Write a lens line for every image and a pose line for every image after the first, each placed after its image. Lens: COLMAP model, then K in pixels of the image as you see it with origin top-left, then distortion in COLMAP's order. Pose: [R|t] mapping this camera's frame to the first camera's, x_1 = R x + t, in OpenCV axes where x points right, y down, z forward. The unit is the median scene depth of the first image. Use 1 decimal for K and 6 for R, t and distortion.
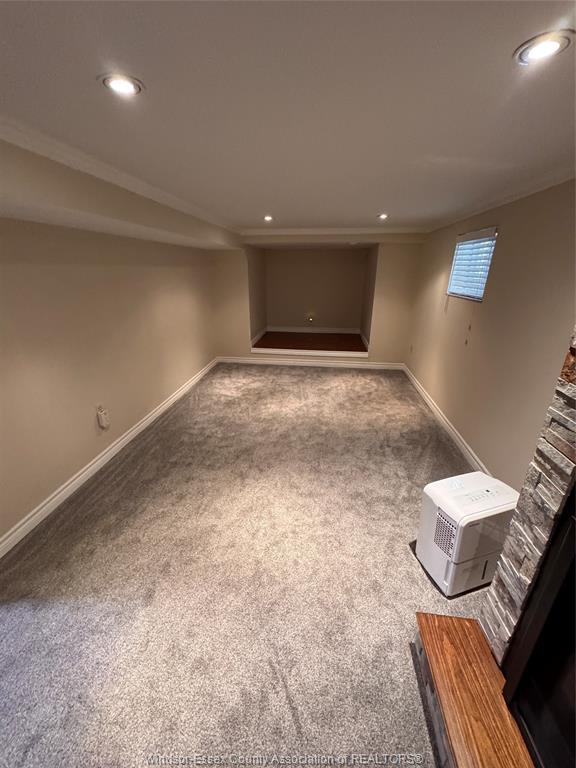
lens RADIAL K [[306.5, 0, 288.0], [0, 306.5, 384.4], [0, 0, 1]] dist [-0.003665, 0.000449]
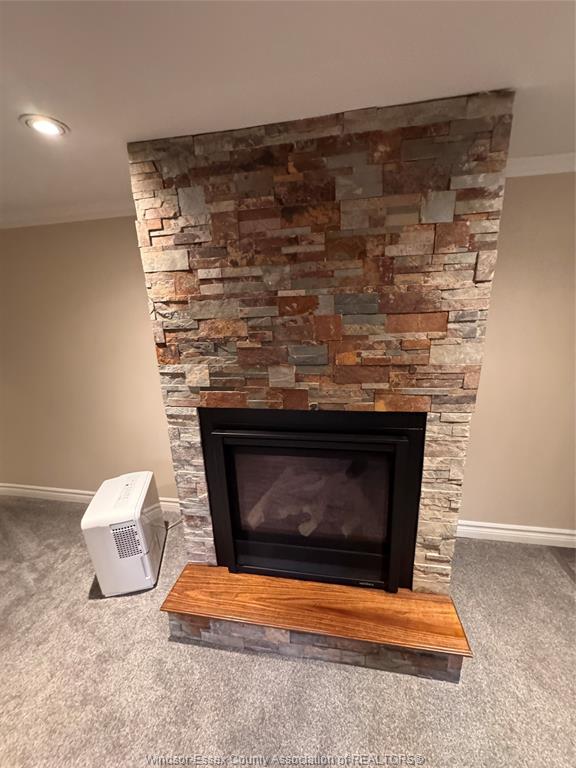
lens RADIAL K [[306.5, 0, 289.7], [0, 306.5, 384.1], [0, 0, 1]] dist [-0.003665, 0.000449]
pose [[0.053749, -0.267295, 0.962115, -0.438958], [0.385759, 0.894264, 0.226894, -0.022378], [-0.921032, 0.358949, 0.151178, 0.175109]]
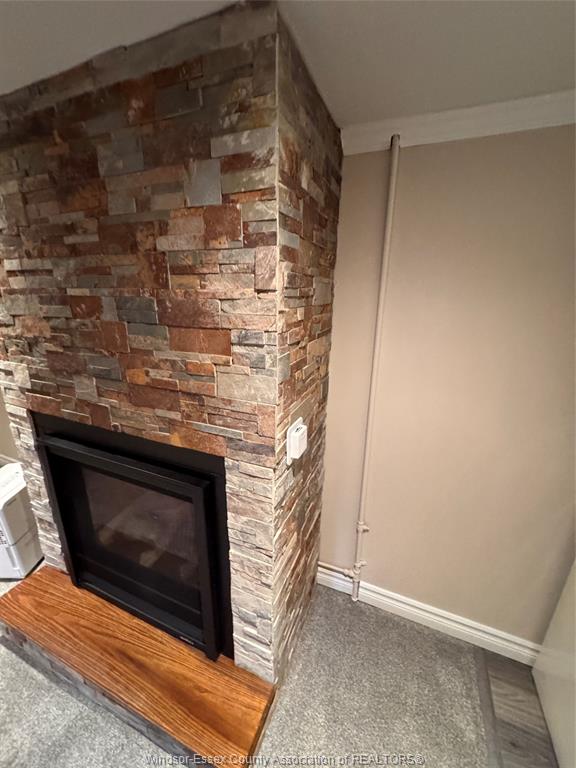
lens RADIAL K [[306.5, 0, 288.1], [0, 306.5, 384.9], [0, 0, 1]] dist [-0.003665, 0.000449]
pose [[0.268635, -0.269294, 0.924833, -0.070766], [0.321011, 0.930268, 0.177633, 0.223158], [-0.908178, 0.249163, 0.336349, -0.554316]]
